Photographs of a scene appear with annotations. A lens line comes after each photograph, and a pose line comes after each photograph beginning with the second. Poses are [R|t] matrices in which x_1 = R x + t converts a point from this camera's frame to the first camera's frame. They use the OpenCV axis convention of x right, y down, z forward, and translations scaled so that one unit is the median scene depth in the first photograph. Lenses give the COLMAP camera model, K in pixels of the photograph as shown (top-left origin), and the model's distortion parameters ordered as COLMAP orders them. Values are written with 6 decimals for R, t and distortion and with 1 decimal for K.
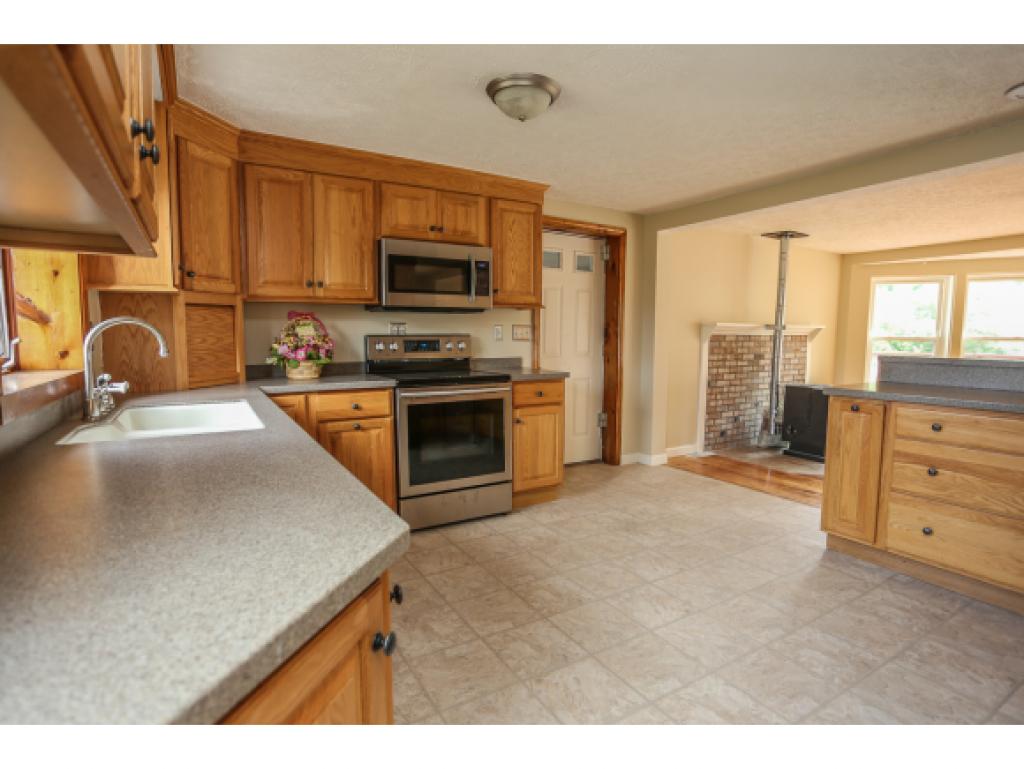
lens RADIAL K [[527.2, 0, 516.2], [0, 527.2, 388.0], [0, 0, 1]] dist [-0.070854, 0.032837]
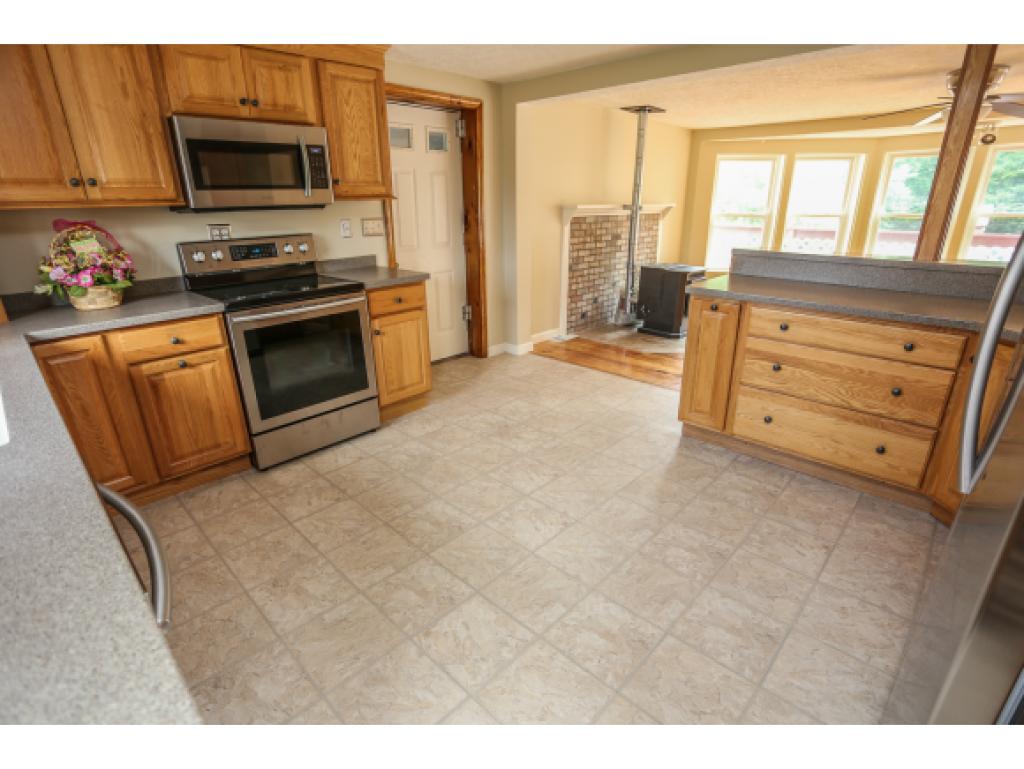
lens RADIAL K [[507.8, 0, 514.0], [0, 507.8, 387.0], [0, 0, 1]] dist [-0.075608, 0.035504]
pose [[0.965614, -0.101996, 0.239137, 0.013149], [0.038738, 0.966007, 0.255597, -0.062781], [-0.257078, -0.237544, 0.936741, 0.099654]]
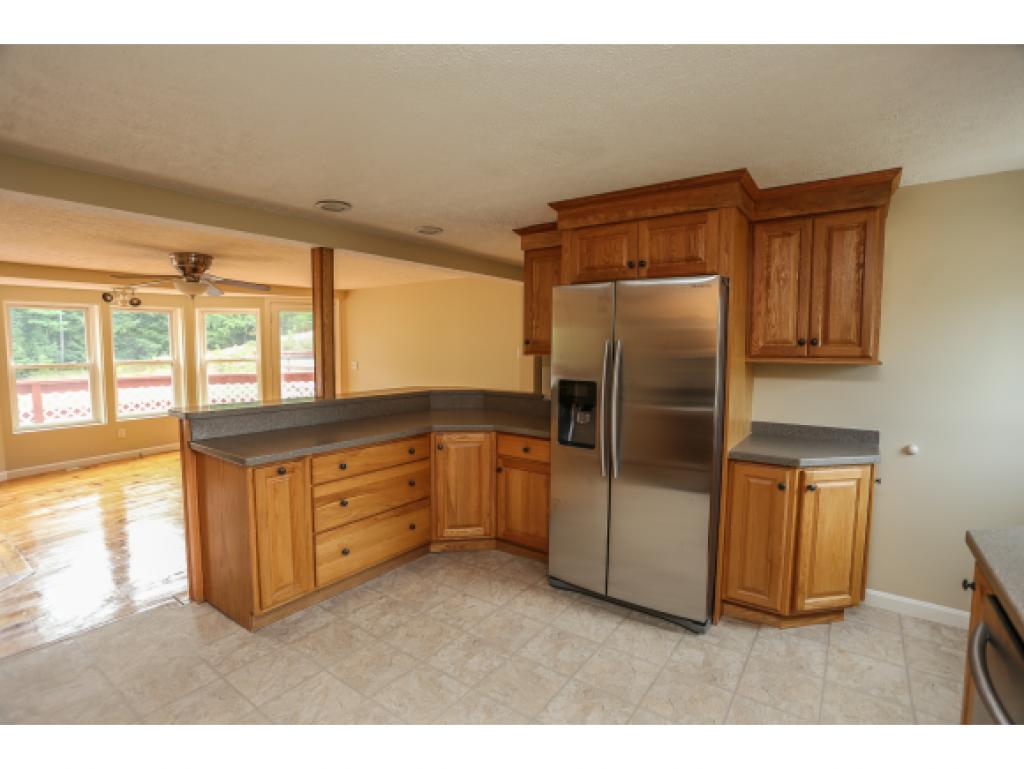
lens RADIAL K [[495.5, 0, 512.3], [0, 495.5, 387.1], [0, 0, 1]] dist [-0.072929, 0.032620]
pose [[-0.389427, -0.081401, 0.917453, -0.265526], [0.087852, 0.988263, 0.124973, -0.152563], [-0.916858, 0.129268, -0.377705, 0.733118]]
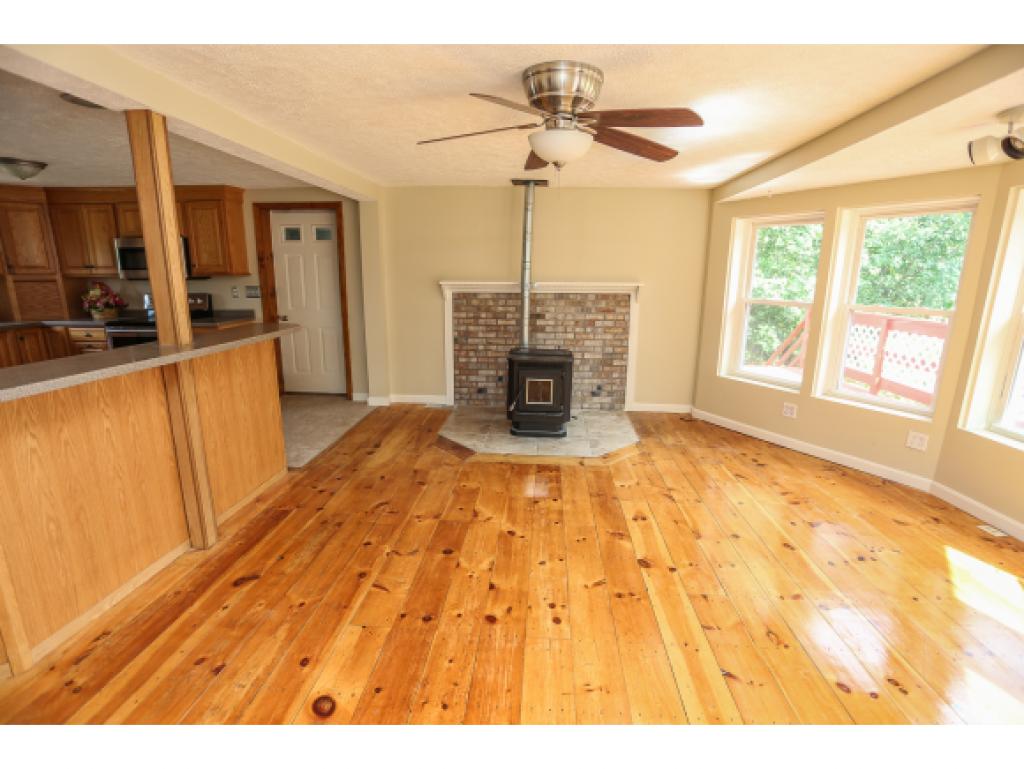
lens RADIAL K [[504.3, 0, 507.2], [0, 504.3, 384.9], [0, 0, 1]] dist [-0.079429, 0.034878]
pose [[0.810565, 0.131635, -0.570663, 1.654530], [-0.062400, 0.988277, 0.139335, -0.105821], [0.582314, -0.077331, 0.809278, 0.398894]]
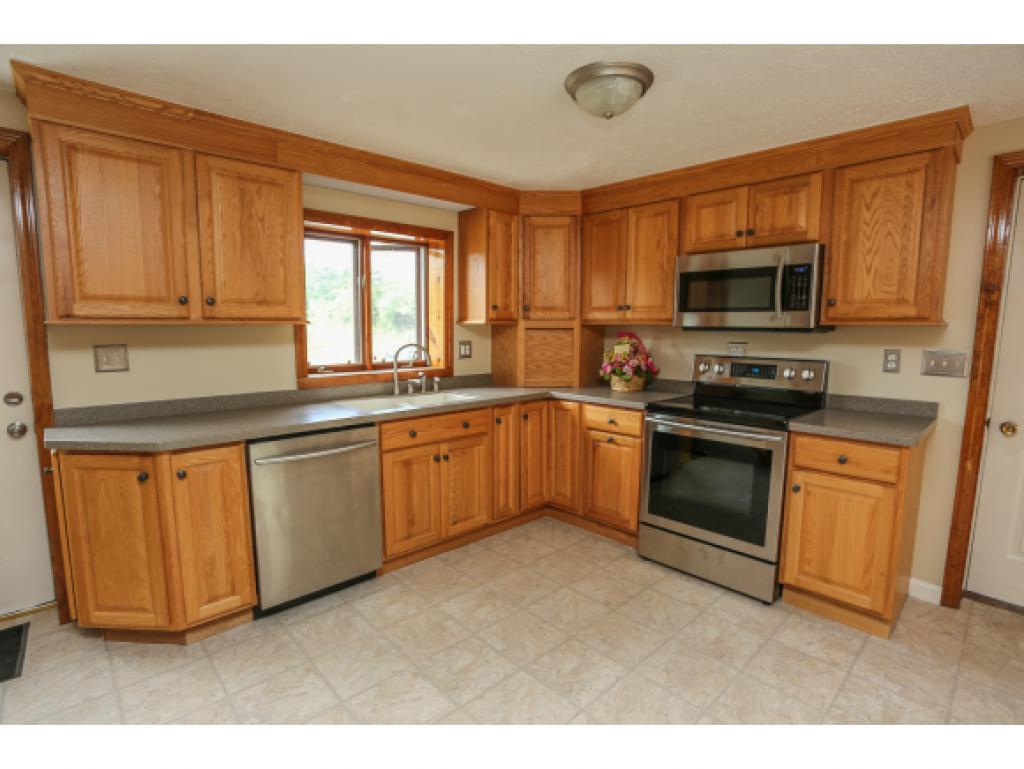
lens RADIAL K [[507.8, 0, 514.0], [0, 507.8, 387.0], [0, 0, 1]] dist [-0.075608, 0.035504]
pose [[0.211308, 0.115105, -0.970618, 0.571981], [-0.104775, 0.989987, 0.094591, -0.097966], [0.971787, 0.081709, 0.221253, 0.489013]]
